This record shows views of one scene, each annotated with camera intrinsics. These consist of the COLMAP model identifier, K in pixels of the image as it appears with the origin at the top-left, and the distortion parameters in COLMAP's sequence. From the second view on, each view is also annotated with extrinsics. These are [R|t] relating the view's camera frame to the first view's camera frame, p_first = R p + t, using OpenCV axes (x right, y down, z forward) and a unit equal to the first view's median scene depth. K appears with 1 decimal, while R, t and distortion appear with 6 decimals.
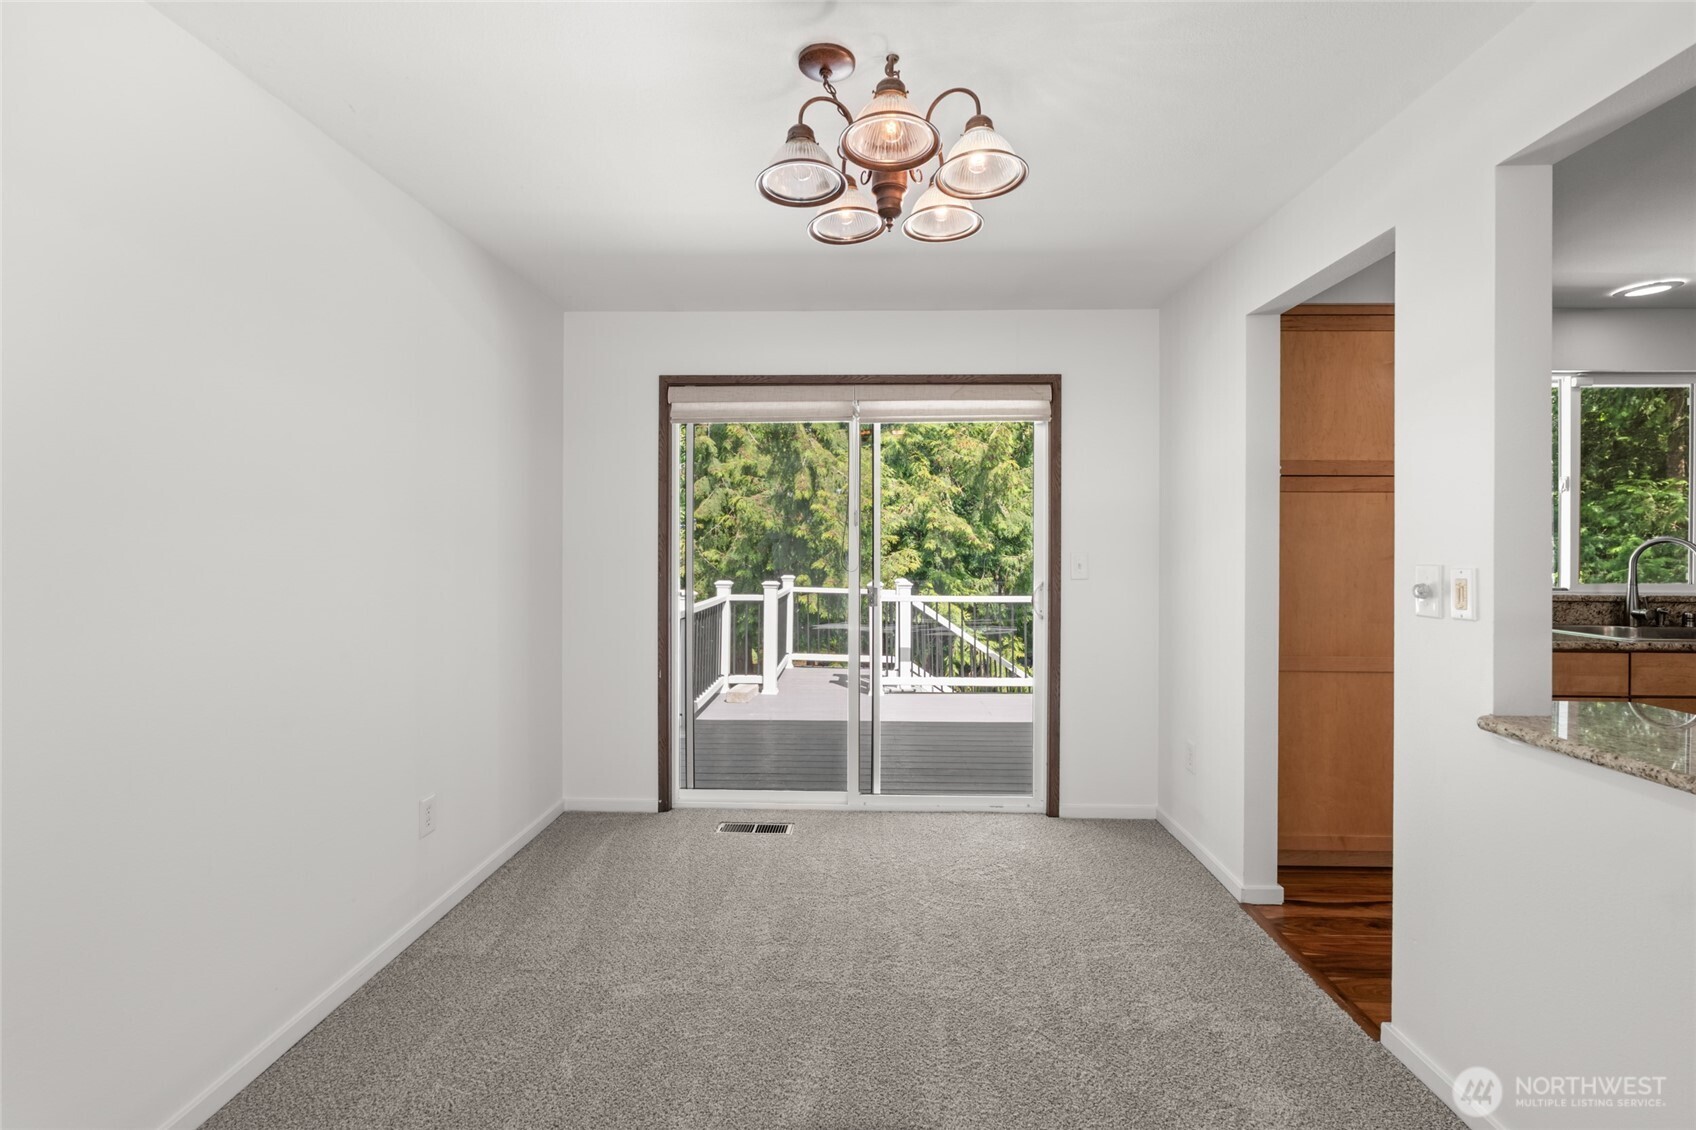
lens RADIAL K [[767.3, 0, 855.4], [0, 767.3, 551.1], [0, 0, 1]] dist [-0.000323, 0.000328]
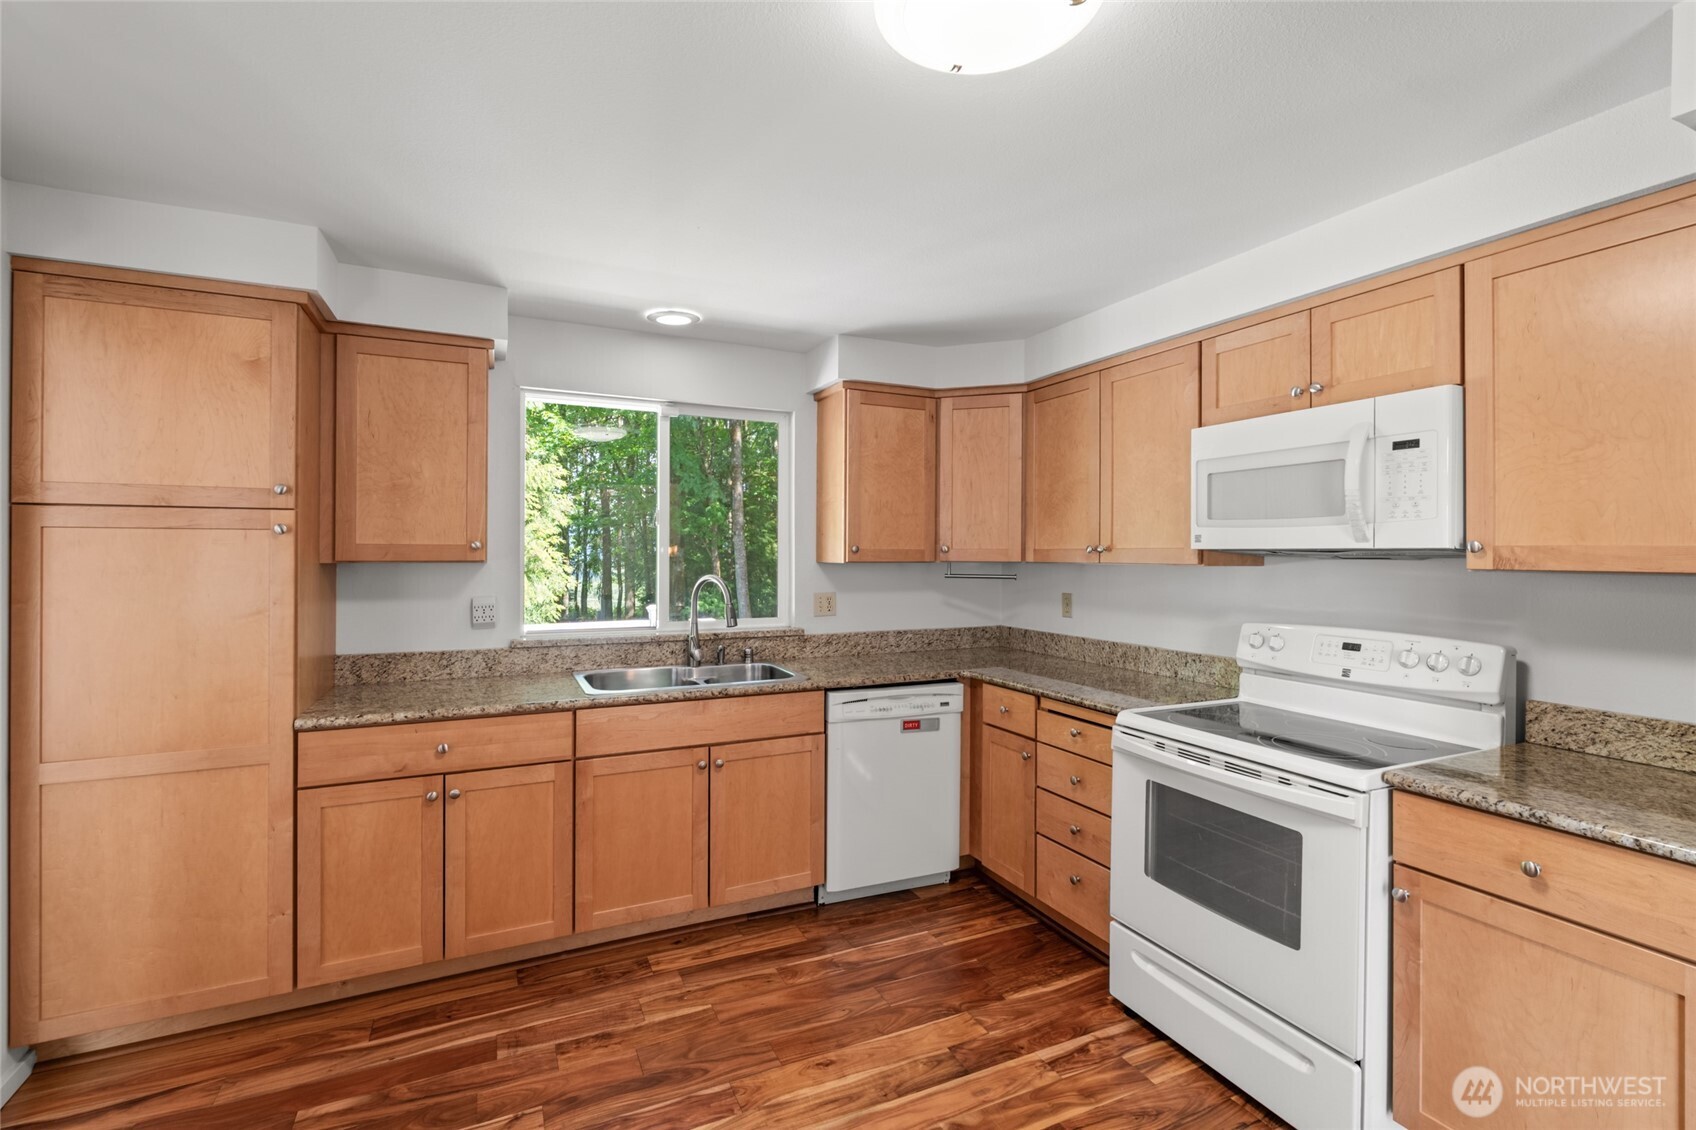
lens RADIAL K [[767.3, 0, 855.4], [0, 767.3, 551.1], [0, 0, 1]] dist [-0.000323, 0.000328]
pose [[0.892076, 0.000570, 0.451886, 0.887114], [0.003378, 0.999963, -0.007929, -0.046622], [-0.451873, 0.008600, 0.892041, 0.043706]]
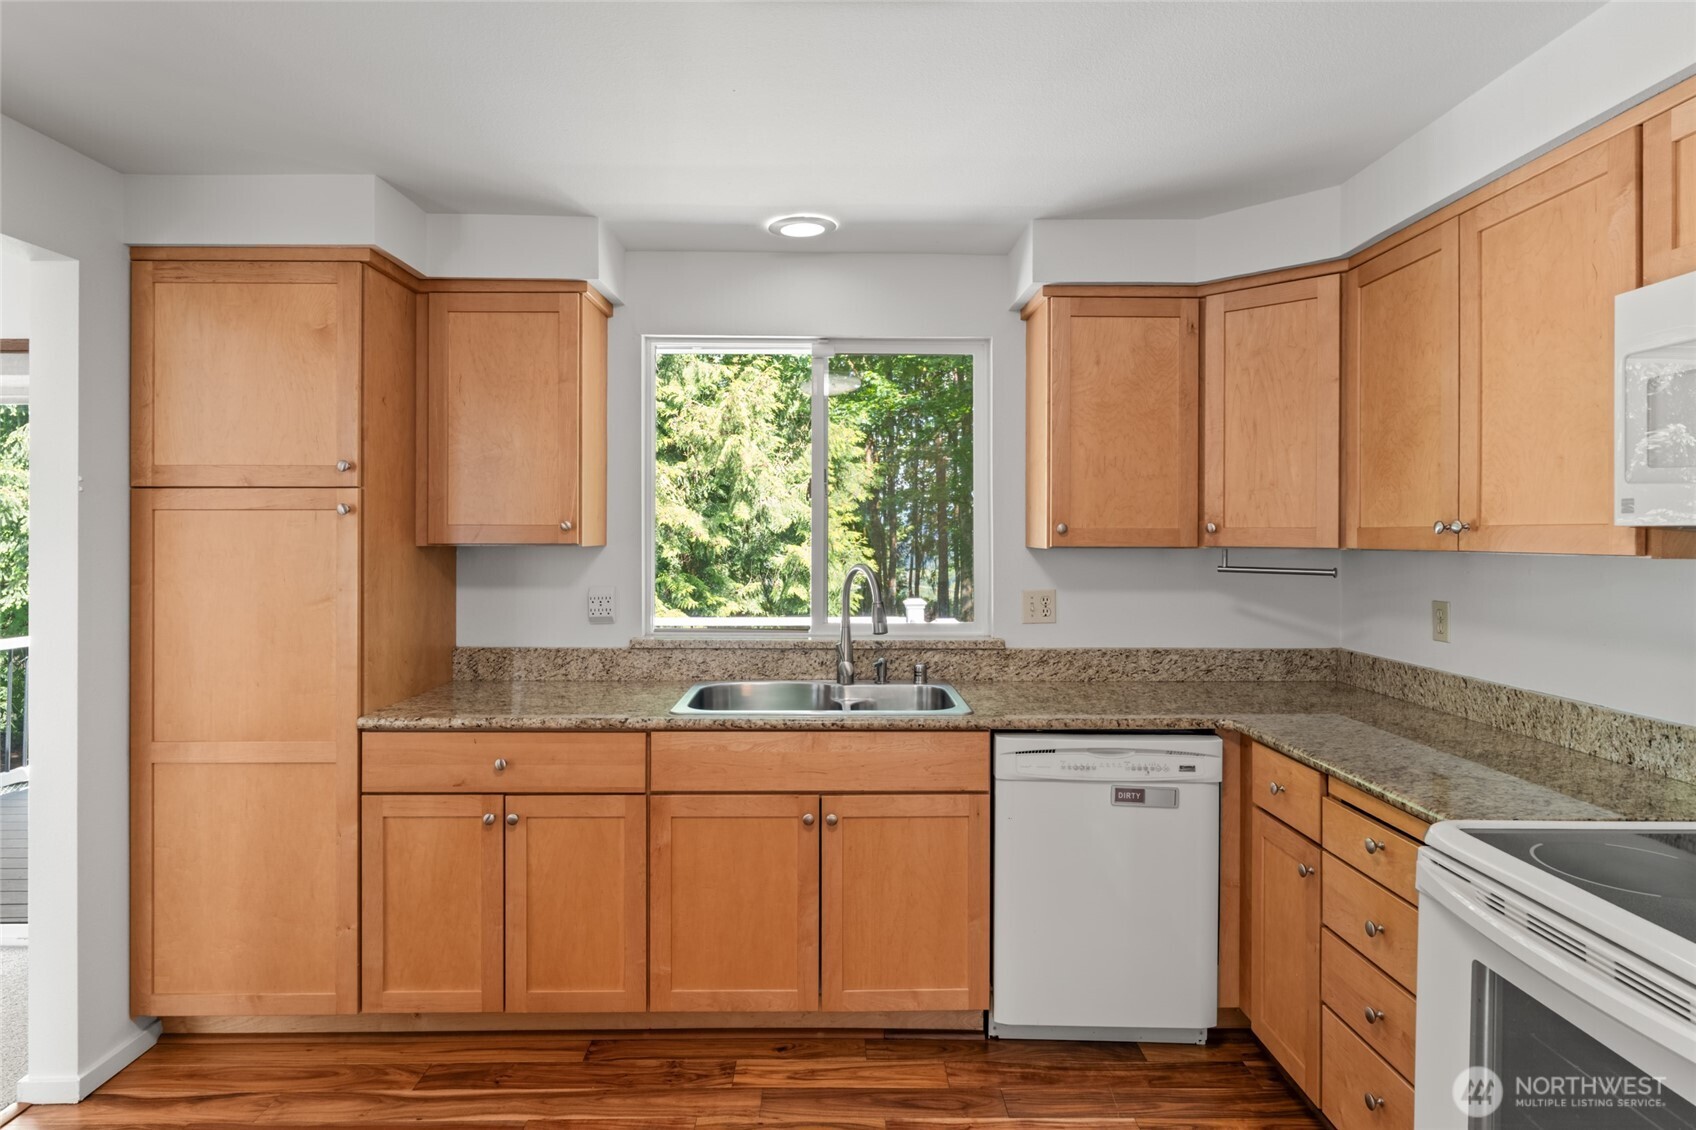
lens RADIAL K [[939.1, 0, 844.6], [0, 939.1, 532.0], [0, 0, 1]] dist [-0.000072, 0.000758]
pose [[0.999445, -0.001753, 0.033278, 1.153369], [0.002032, 0.999963, -0.008341, -0.047488], [-0.033262, 0.008404, 0.999411, 0.109944]]
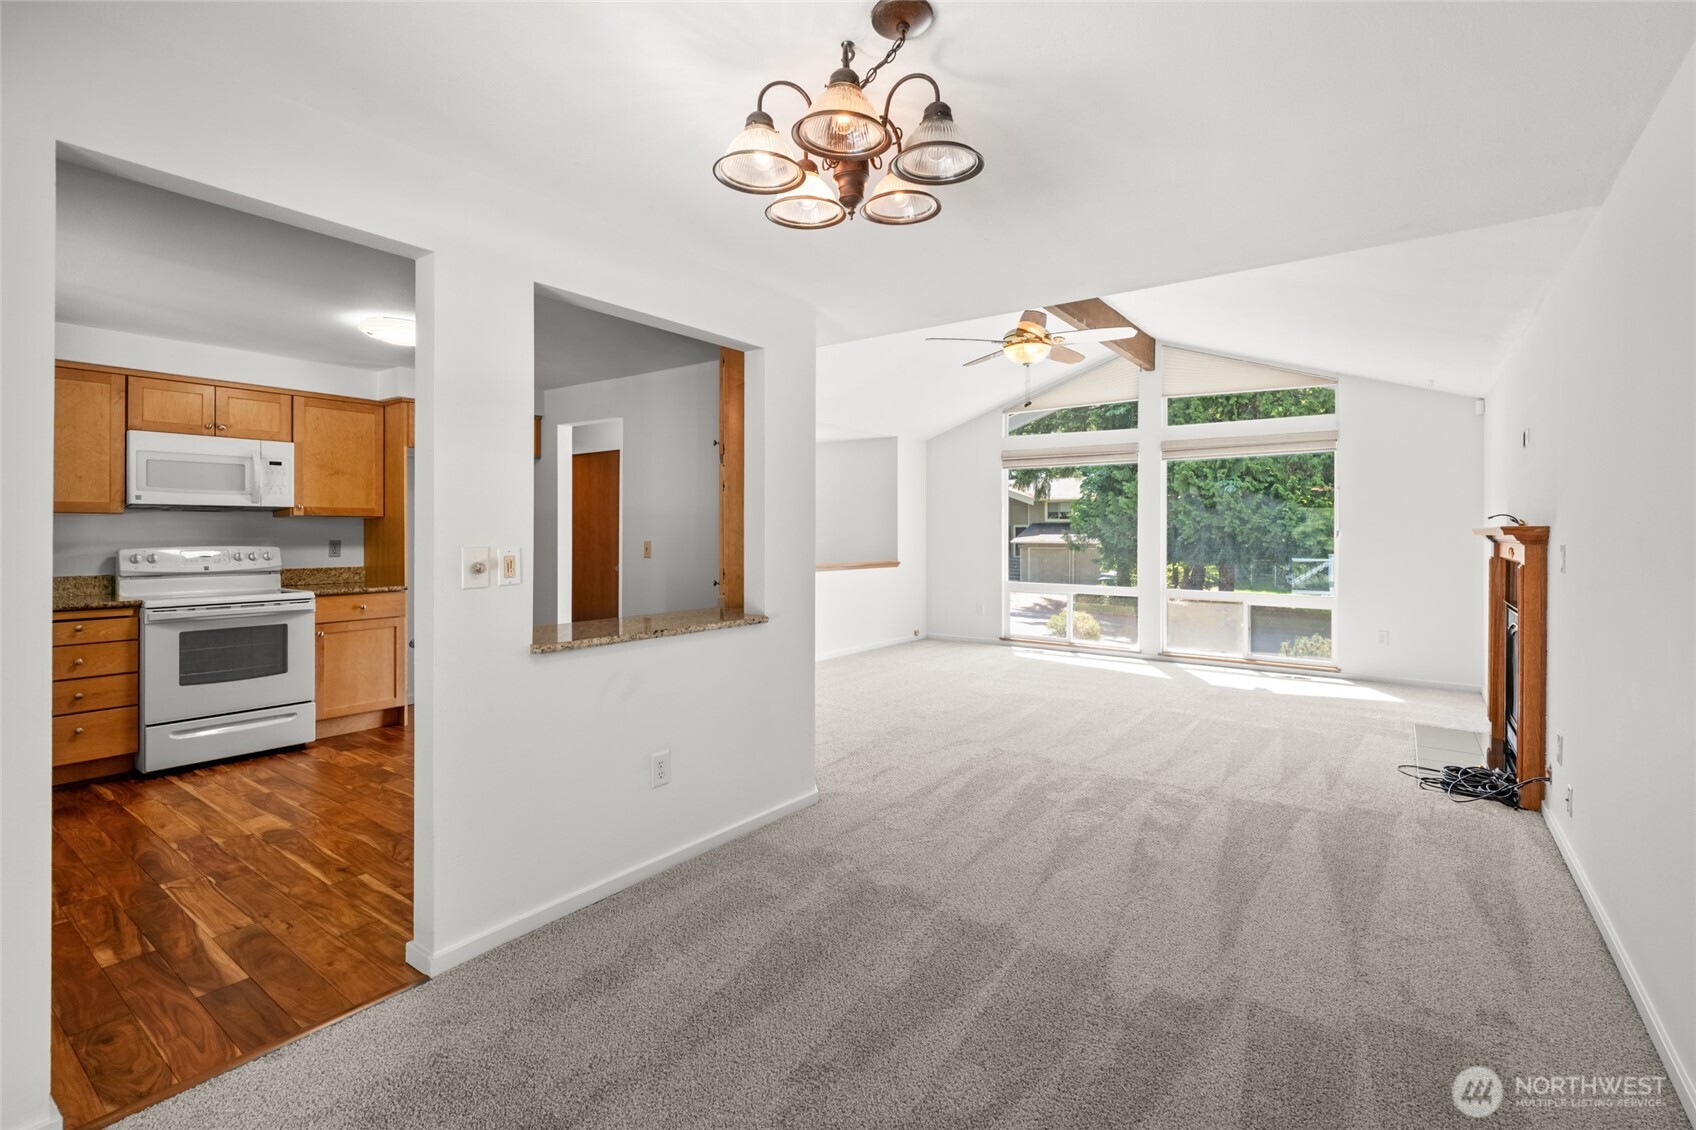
lens RADIAL K [[759.4, 0, 848.9], [0, 759.4, 528.3], [0, 0, 1]] dist [-0.000867, 0.000350]
pose [[-0.818559, -0.000038, 0.574423, -0.306476], [0.003030, 0.999986, 0.004384, -0.009755], [-0.574415, 0.005329, -0.818547, 1.059780]]
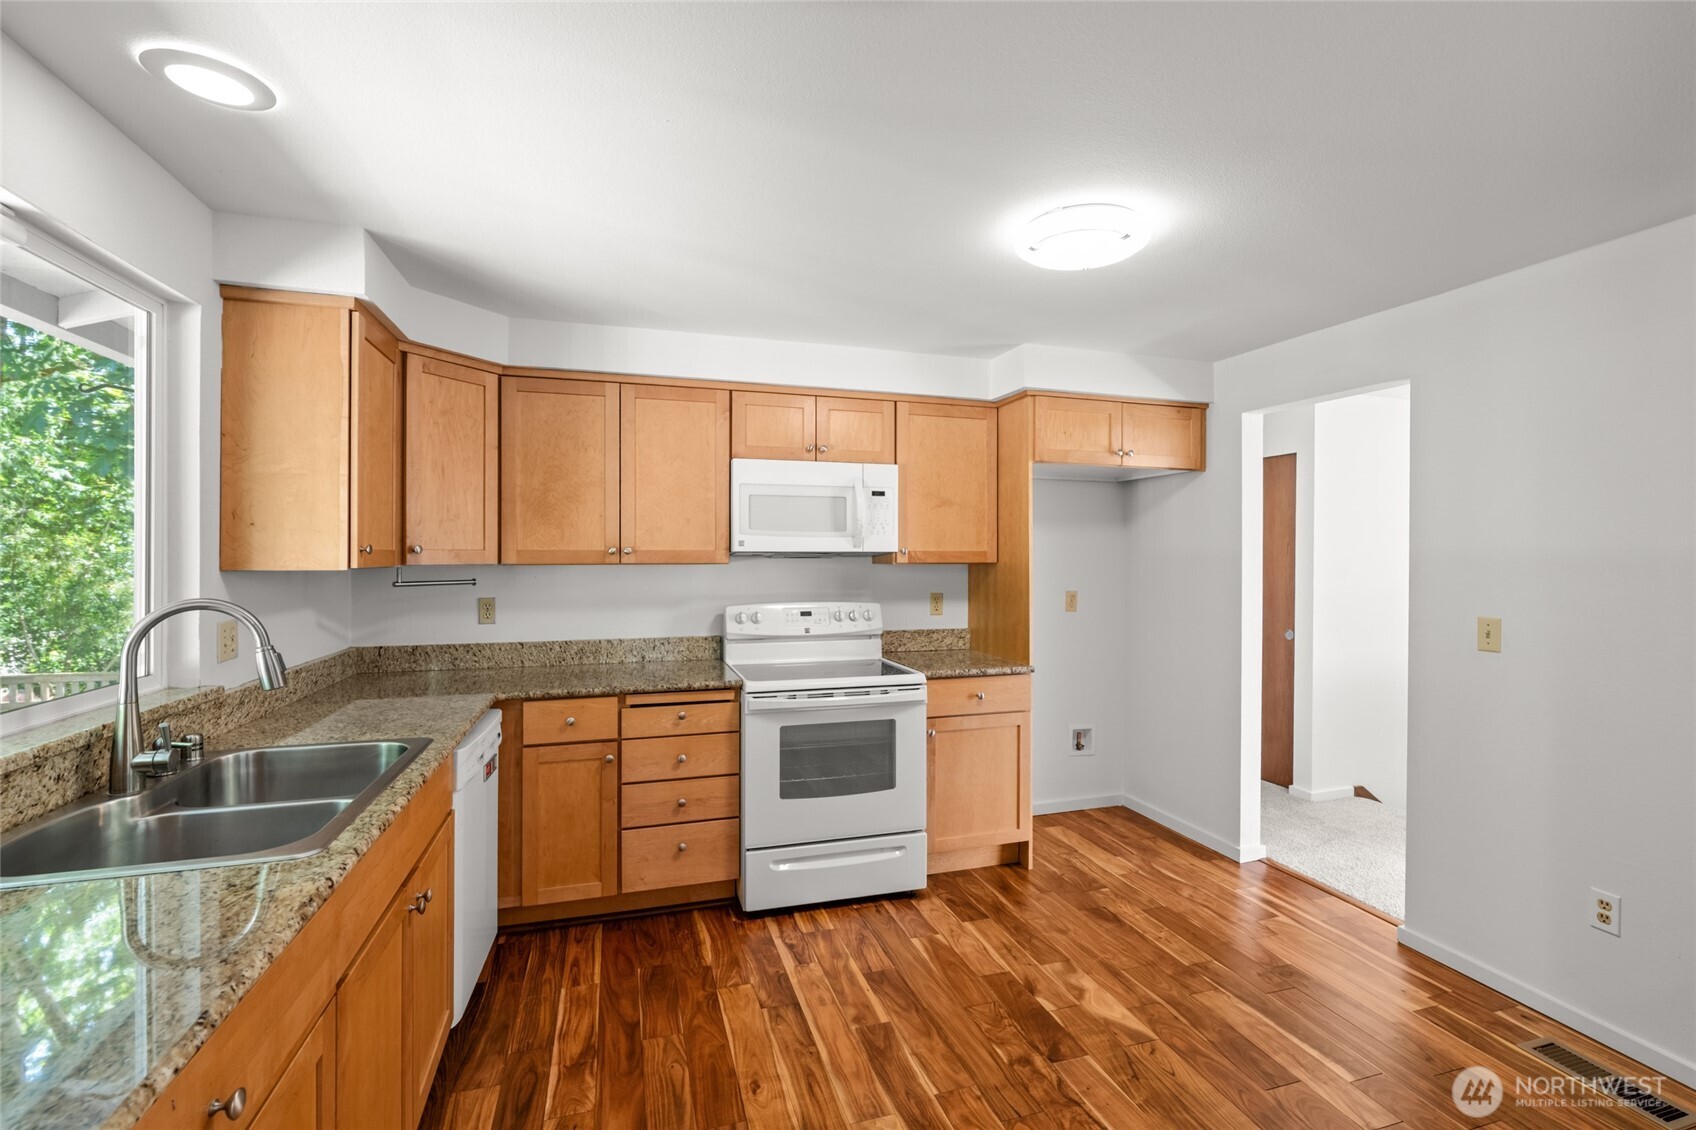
lens RADIAL K [[752.4, 0, 859.2], [0, 752.4, 557.6], [0, 0, 1]] dist [-0.002151, -0.000038]
pose [[-0.323923, -0.008170, 0.946048, 0.509715], [0.004671, 0.999937, 0.010234, -0.056028], [-0.946072, 0.007734, -0.323864, 0.850987]]
